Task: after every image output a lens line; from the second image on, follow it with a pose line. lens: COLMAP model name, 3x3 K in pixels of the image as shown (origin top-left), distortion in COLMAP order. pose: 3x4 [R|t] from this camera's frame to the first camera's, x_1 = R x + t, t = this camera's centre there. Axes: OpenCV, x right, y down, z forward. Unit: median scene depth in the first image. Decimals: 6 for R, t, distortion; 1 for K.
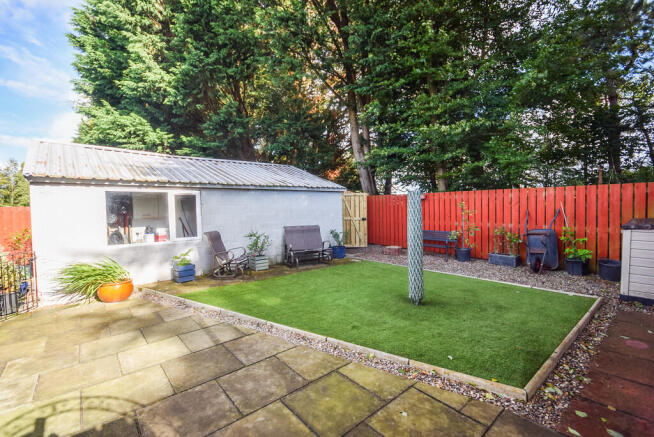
lens RADIAL K [[279.1, 0, 327.0], [0, 279.1, 218.5], [0, 0, 1]] dist [0.000291, 0.000026]
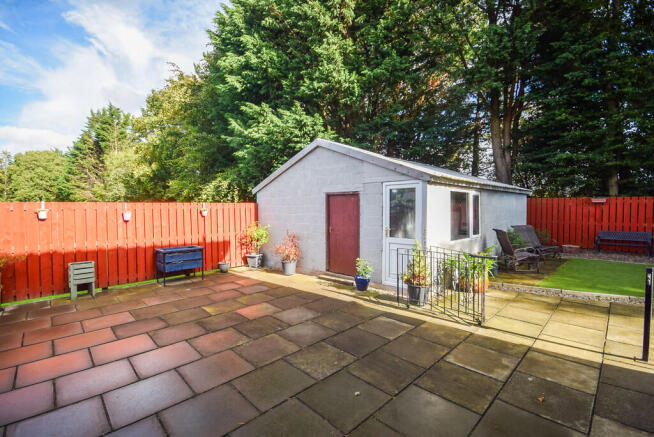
lens RADIAL K [[287.2, 0, 325.1], [0, 287.2, 216.8], [0, 0, 1]] dist [-0.006663, -0.000622]
pose [[0.998805, 0.012686, 0.047197, -0.762191], [-0.012447, 0.999908, -0.005351, 0.007847], [-0.047260, 0.004757, 0.998871, -0.042447]]
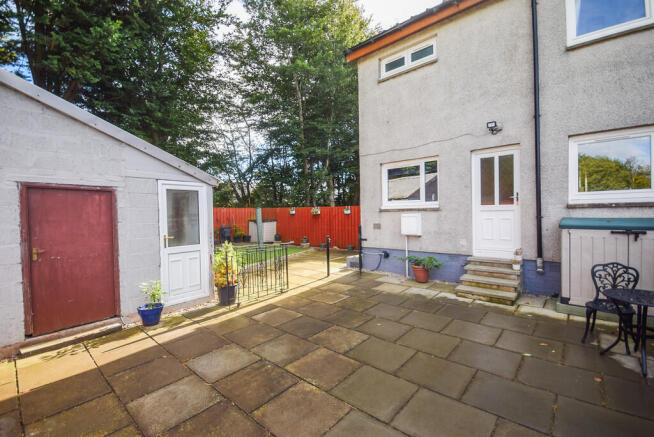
lens RADIAL K [[287.2, 0, 325.1], [0, 287.2, 216.8], [0, 0, 1]] dist [-0.006663, -0.000622]
pose [[-0.127660, 0.008085, 0.991785, -1.135497], [0.054075, 0.998536, -0.001179, 0.008577], [-0.990343, 0.053480, -0.127910, 0.356854]]
